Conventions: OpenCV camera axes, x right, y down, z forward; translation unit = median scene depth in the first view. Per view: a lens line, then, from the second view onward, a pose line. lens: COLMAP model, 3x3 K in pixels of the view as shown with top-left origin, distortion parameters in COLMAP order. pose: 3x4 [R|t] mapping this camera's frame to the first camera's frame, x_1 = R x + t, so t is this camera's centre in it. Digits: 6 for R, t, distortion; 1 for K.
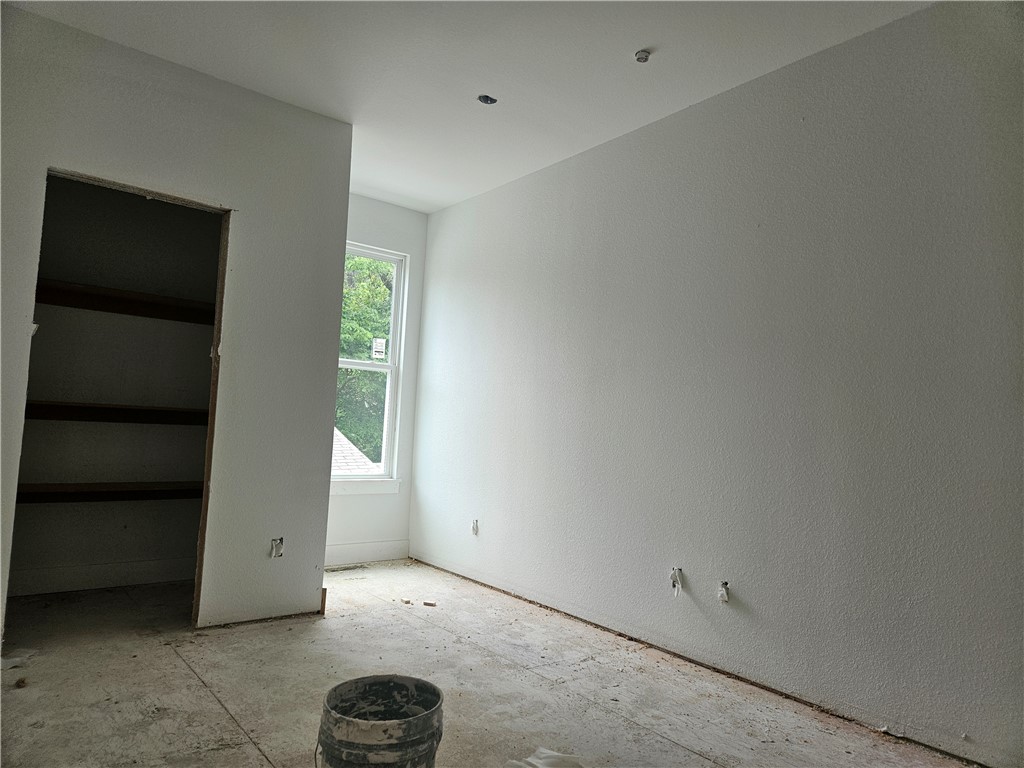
lens RADIAL K [[672.4, 0, 514.4], [0, 672.4, 371.3], [0, 0, 1]] dist [0.083516, -0.072263]
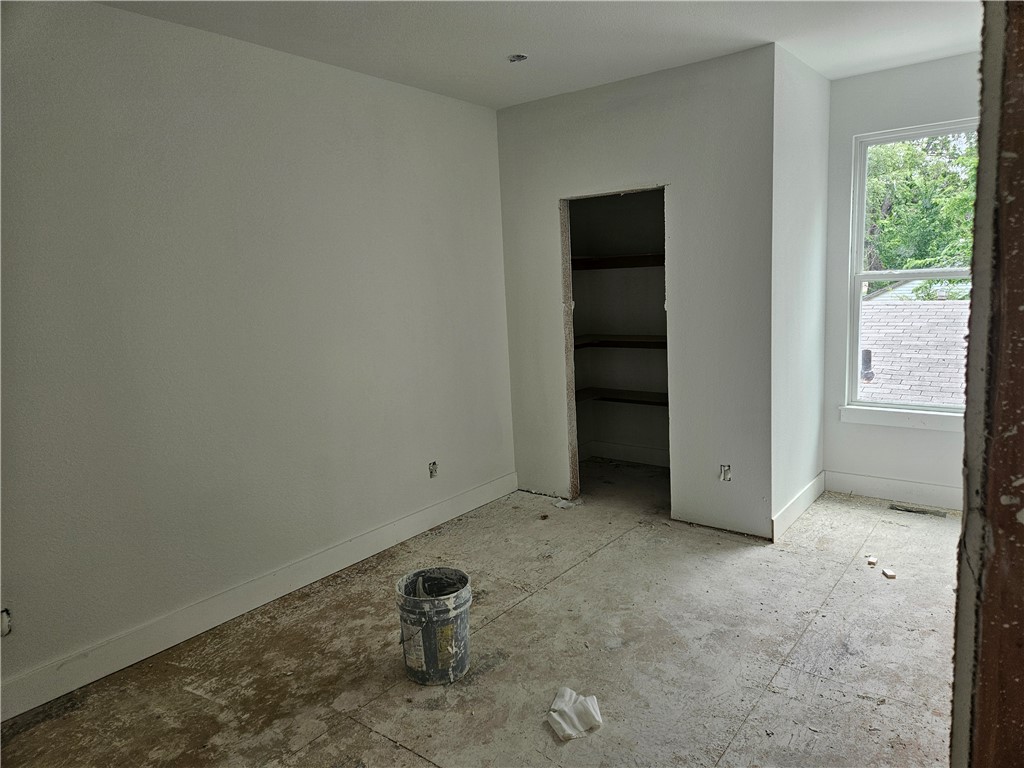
lens RADIAL K [[672.4, 0, 514.4], [0, 672.4, 371.3], [0, 0, 1]] dist [0.083516, -0.072263]
pose [[0.243304, 0.070682, -0.967371, 0.742379], [0.136569, 0.984910, 0.106312, -0.089659], [0.960288, -0.157979, 0.229979, 0.477777]]
